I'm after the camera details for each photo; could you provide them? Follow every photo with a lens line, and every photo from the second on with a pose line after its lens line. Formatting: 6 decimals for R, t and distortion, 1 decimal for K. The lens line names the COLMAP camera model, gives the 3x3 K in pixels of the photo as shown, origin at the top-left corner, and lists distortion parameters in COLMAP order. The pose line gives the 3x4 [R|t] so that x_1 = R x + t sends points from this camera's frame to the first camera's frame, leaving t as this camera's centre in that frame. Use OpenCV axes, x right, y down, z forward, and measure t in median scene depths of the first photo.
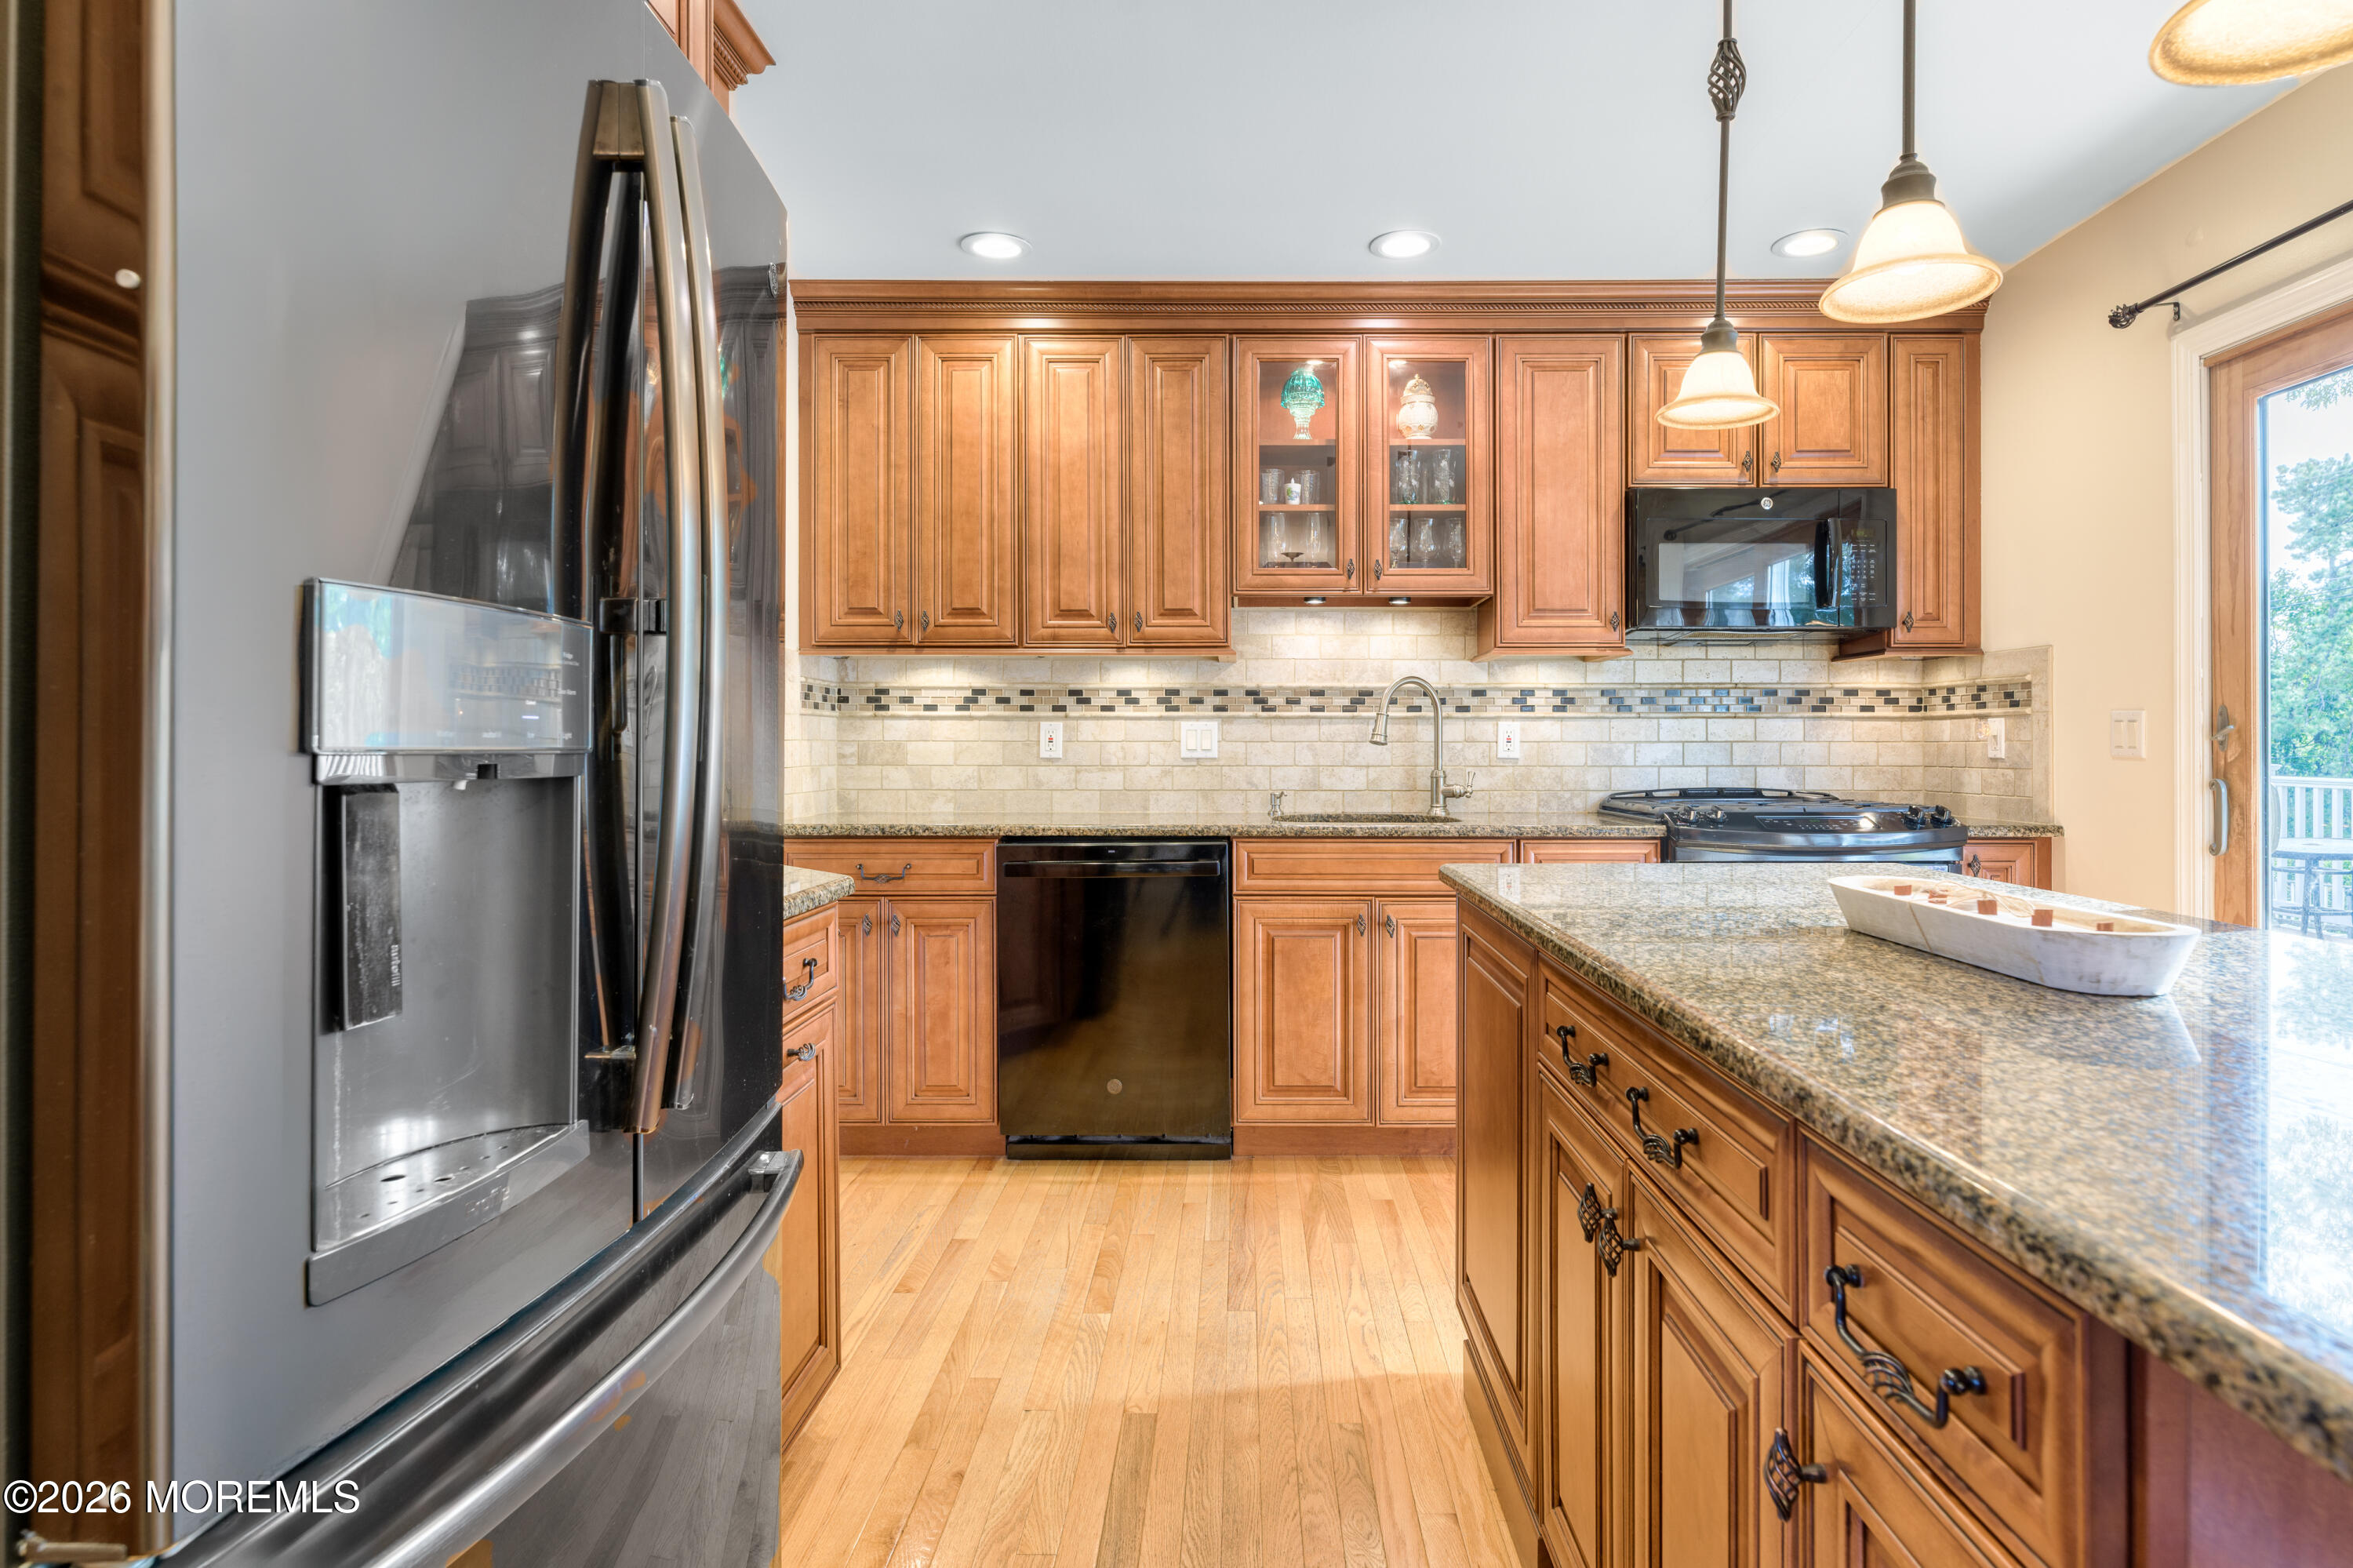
lens RADIAL K [[1254.8, 0, 1238.0], [0, 1254.8, 741.1], [0, 0, 1]] dist [0.002234, -0.002988]
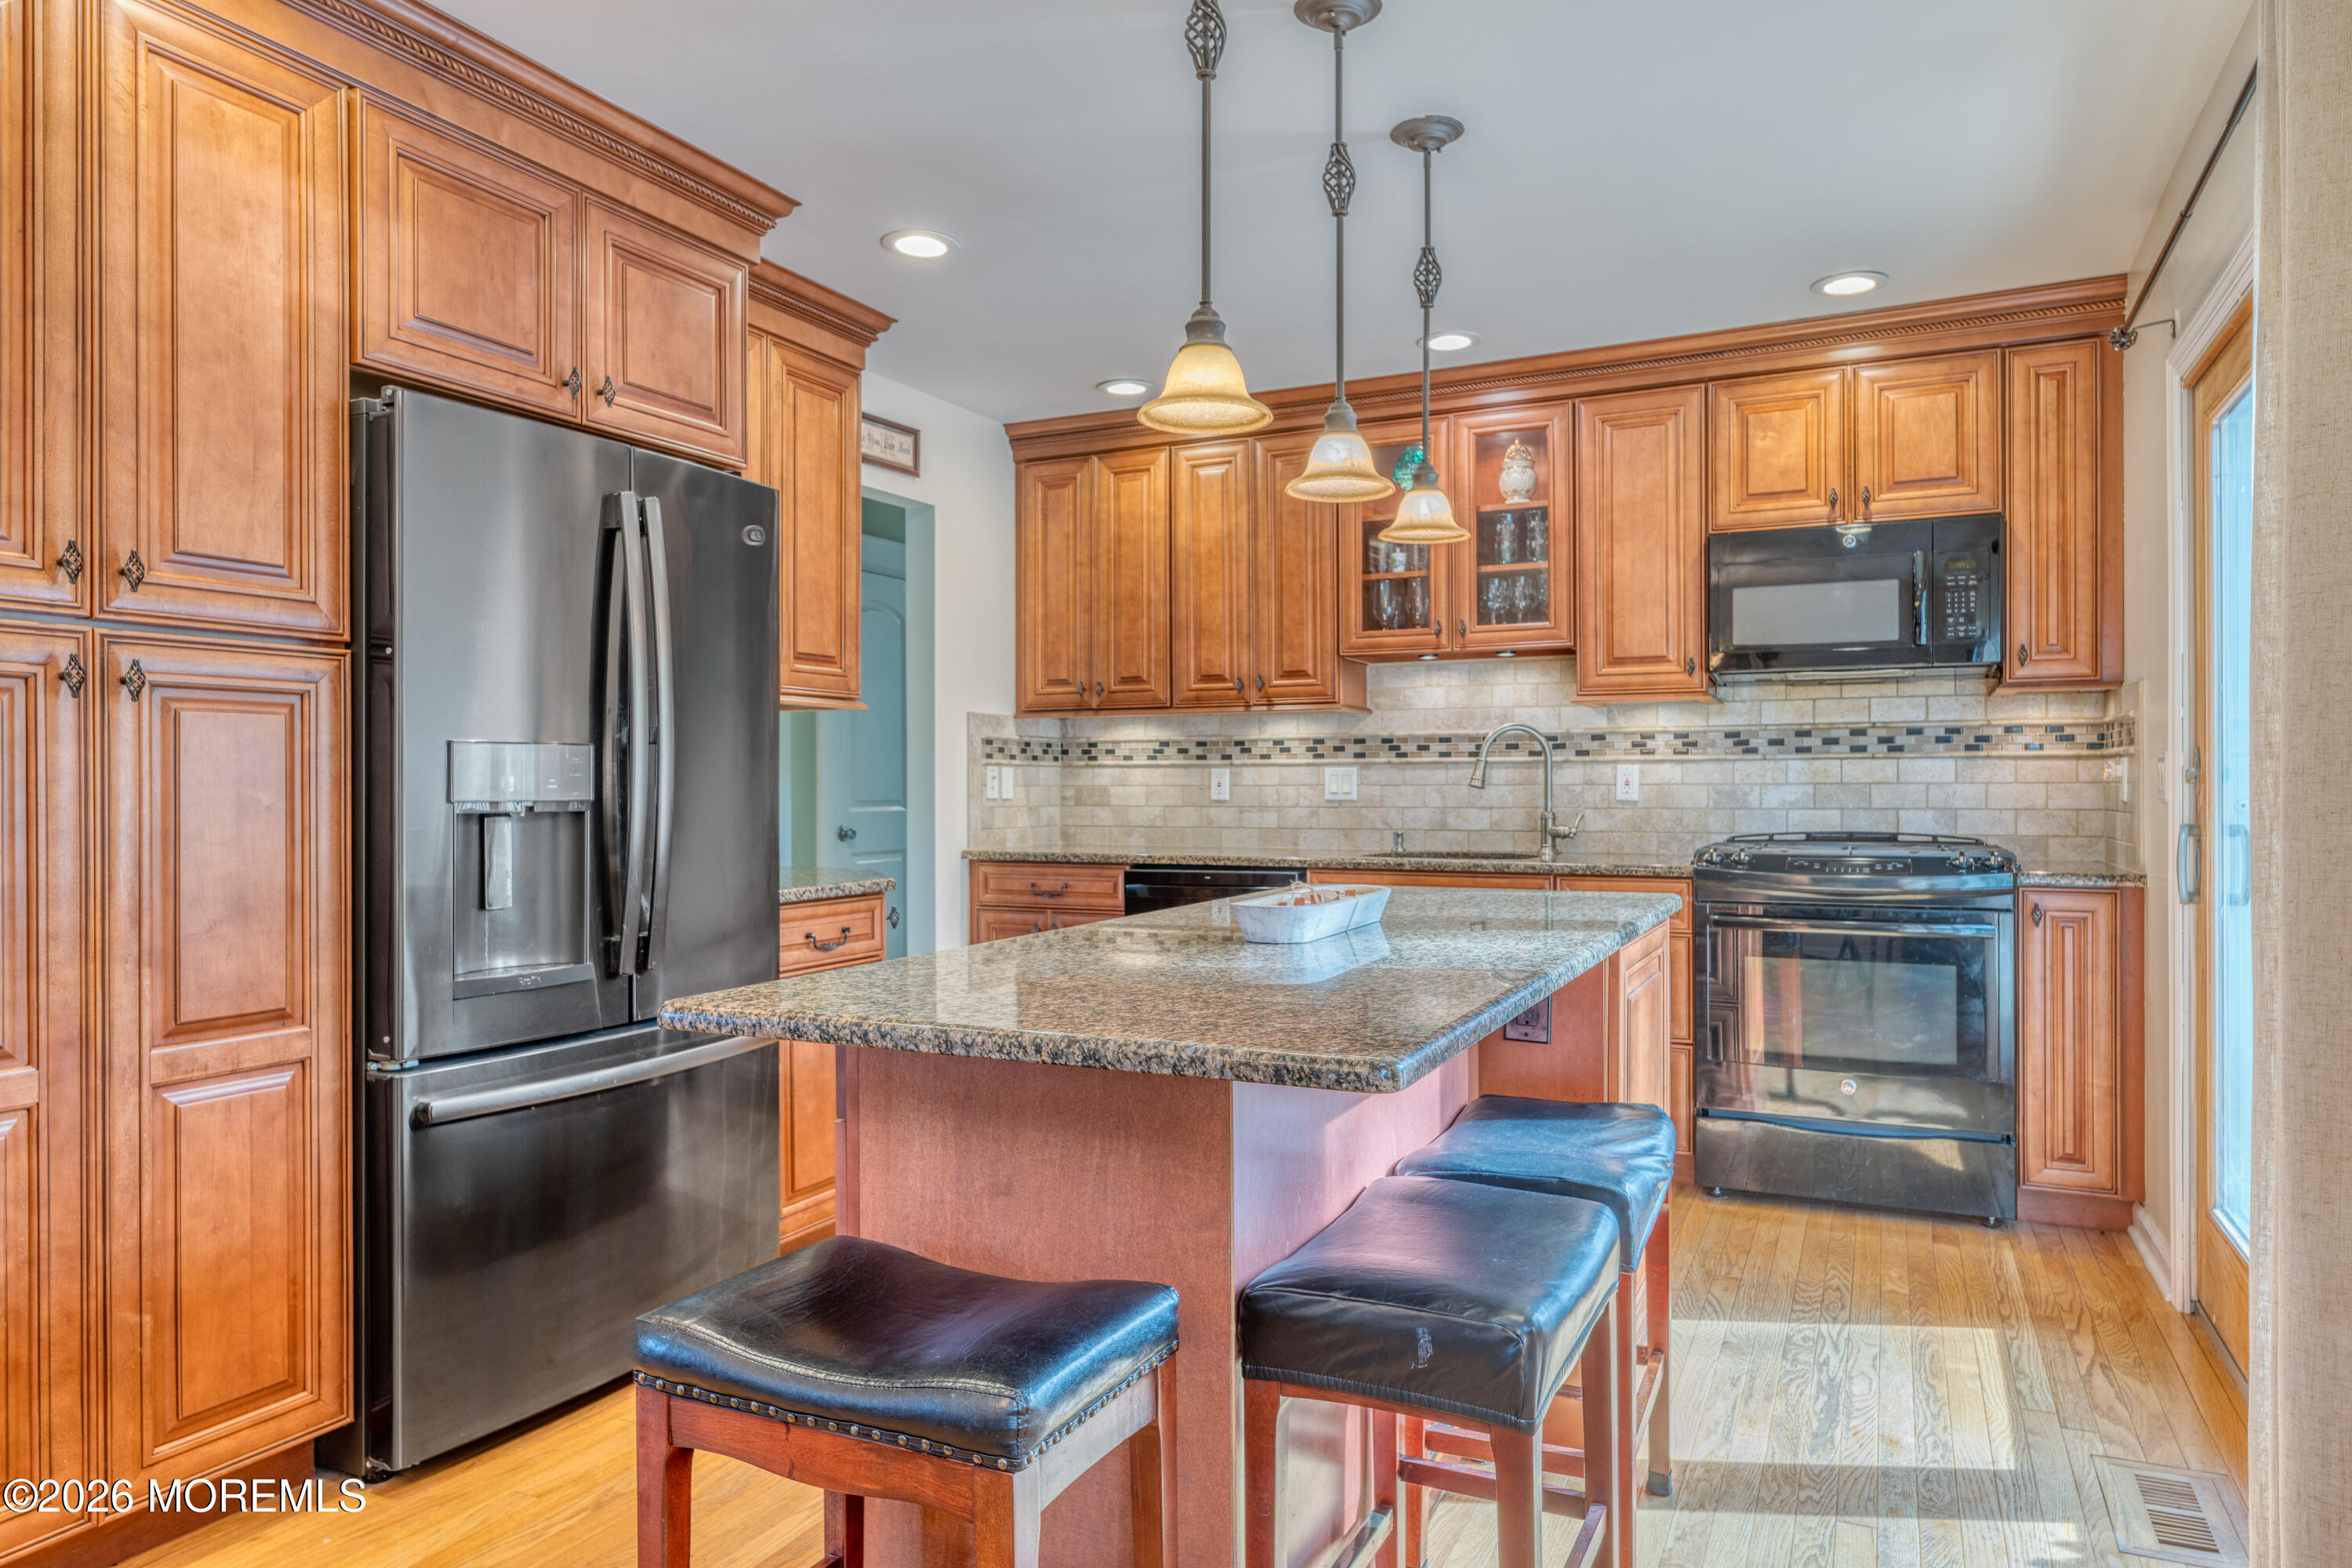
lens RADIAL K [[1452.7, 0, 1171.4], [0, 1452.7, 790.7], [0, 0, 1]] dist [-0.004068, 0.004995]
pose [[0.898988, -0.002079, -0.437969, 0.410921], [0.006119, 0.999951, 0.007814, -0.006054], [0.437932, -0.009705, 0.898956, -0.234991]]
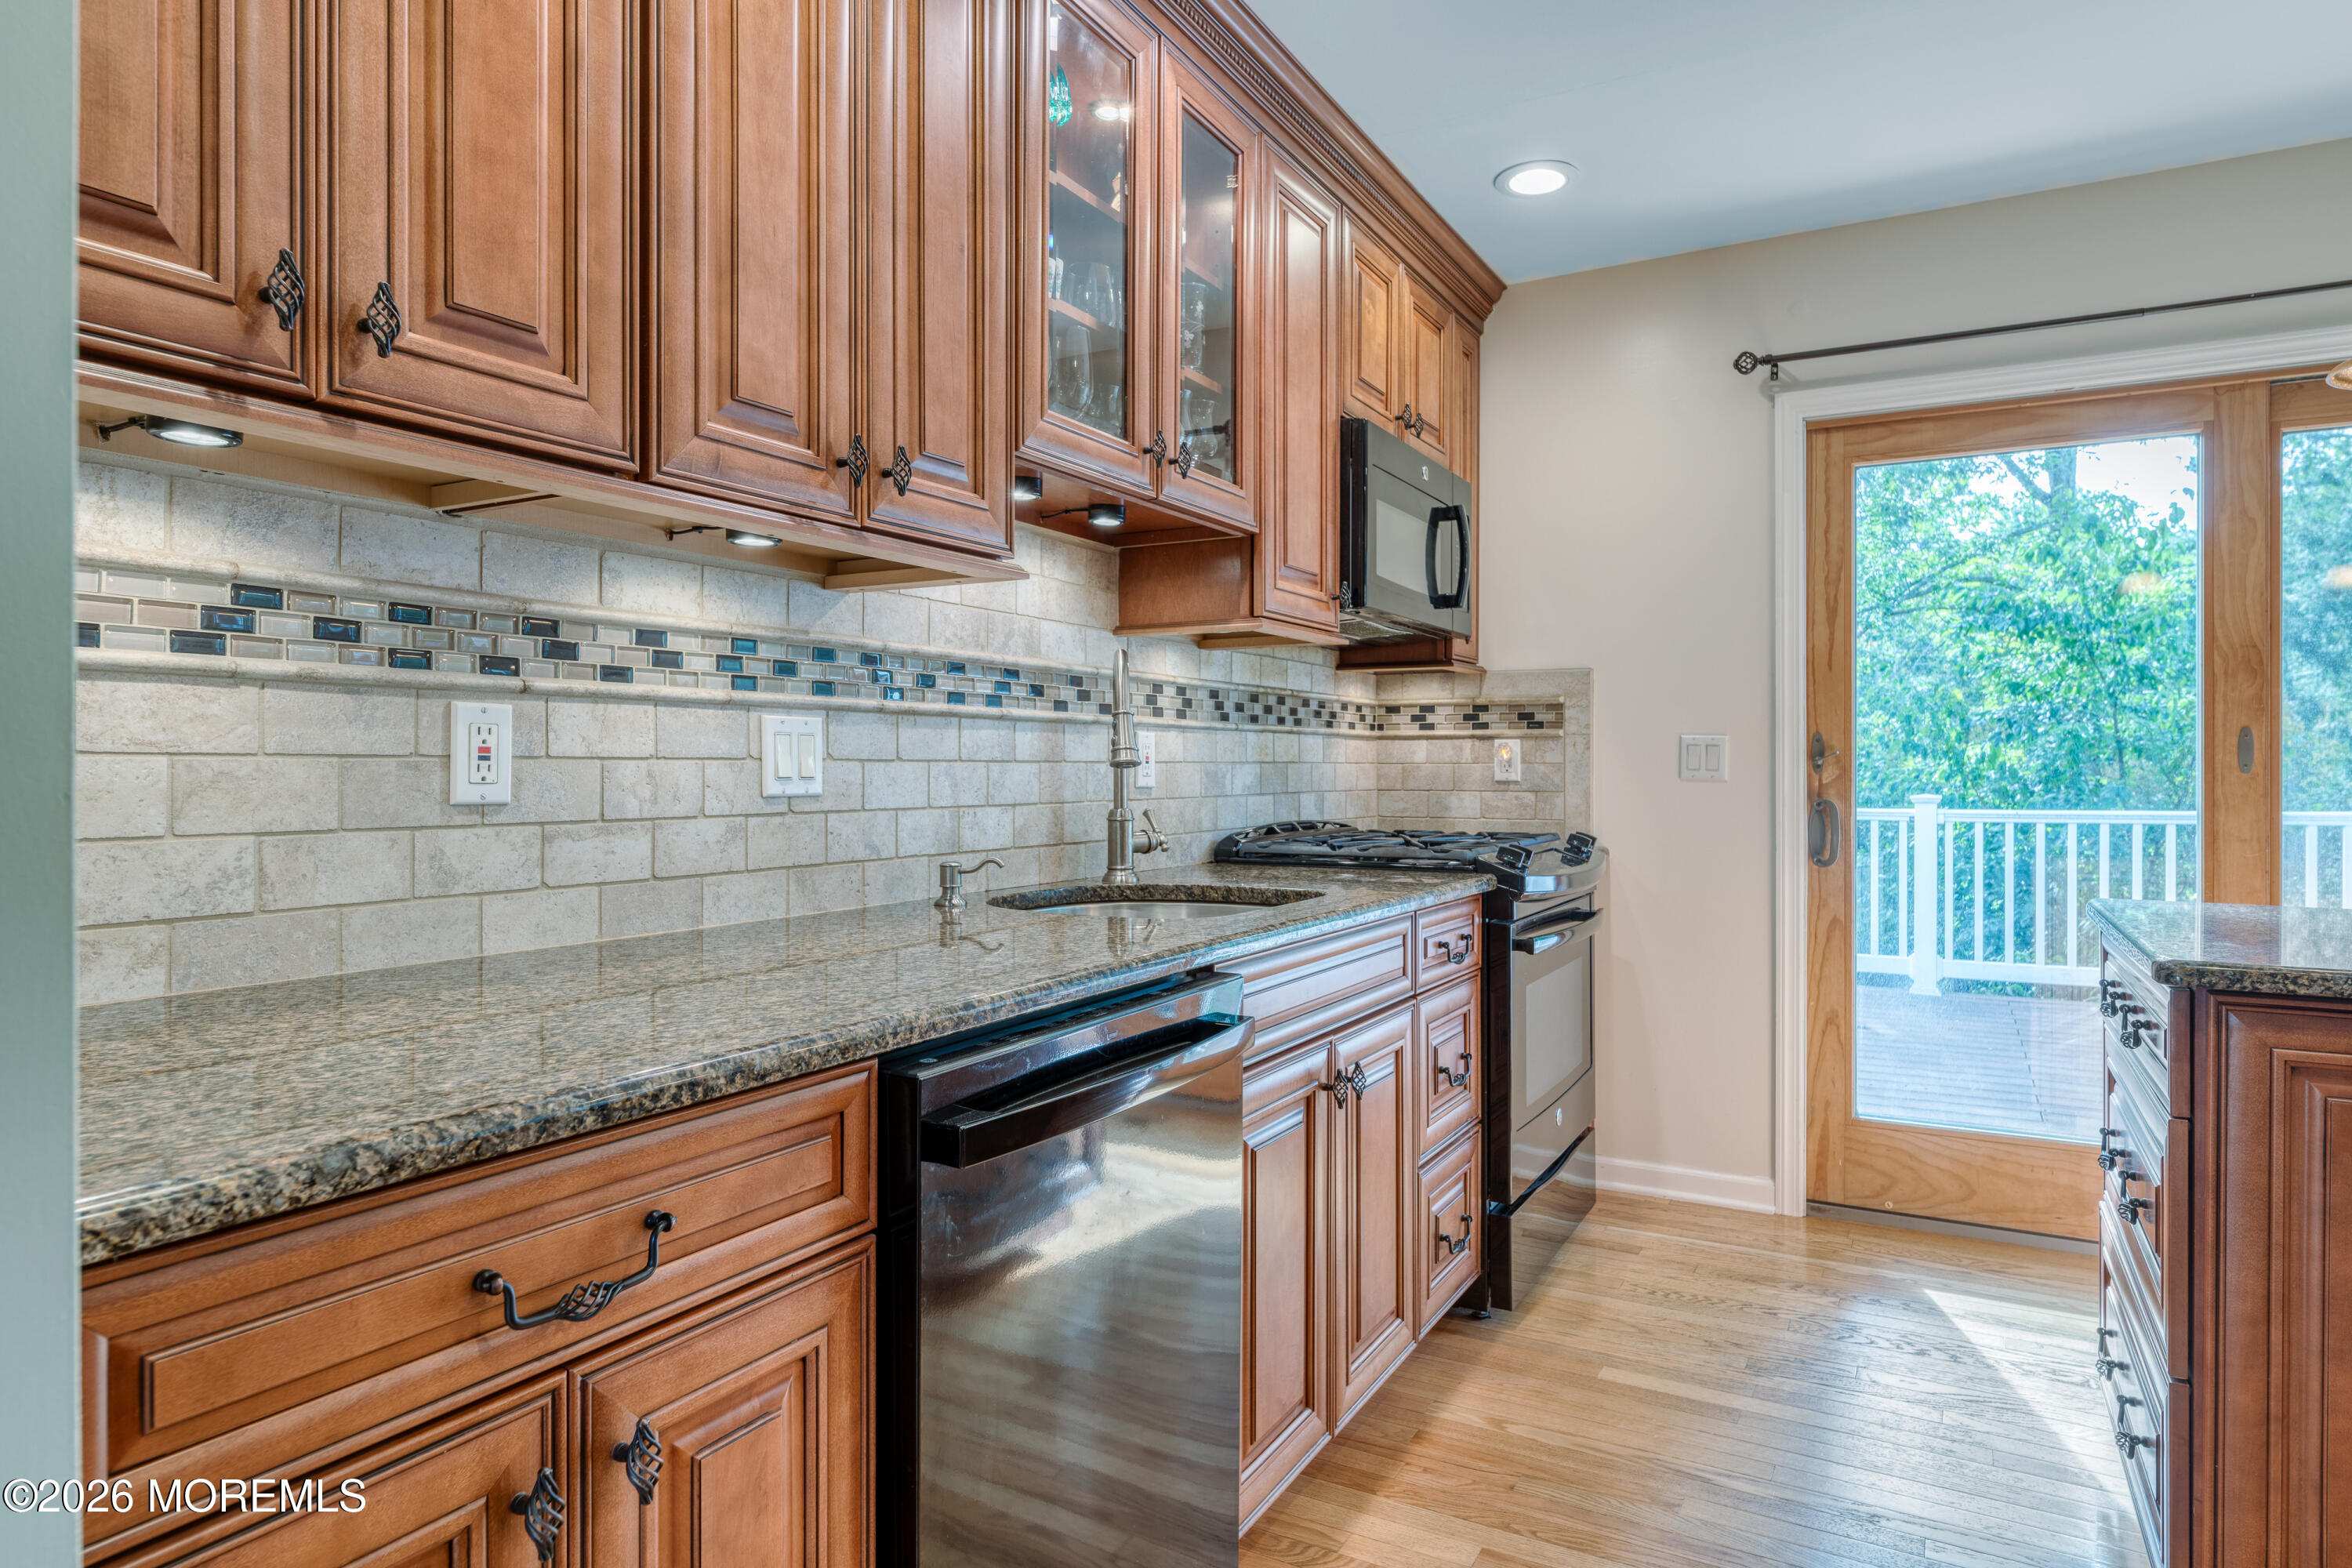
lens RADIAL K [[1357.0, 0, 1196.2], [0, 1357.0, 758.0], [0, 0, 1]] dist [0.002301, 0.001258]
pose [[0.480022, 0.005544, 0.877239, -0.399944], [-0.005609, 0.999979, -0.003250, 0.000692], [-0.877238, -0.003360, 0.480043, 0.656720]]
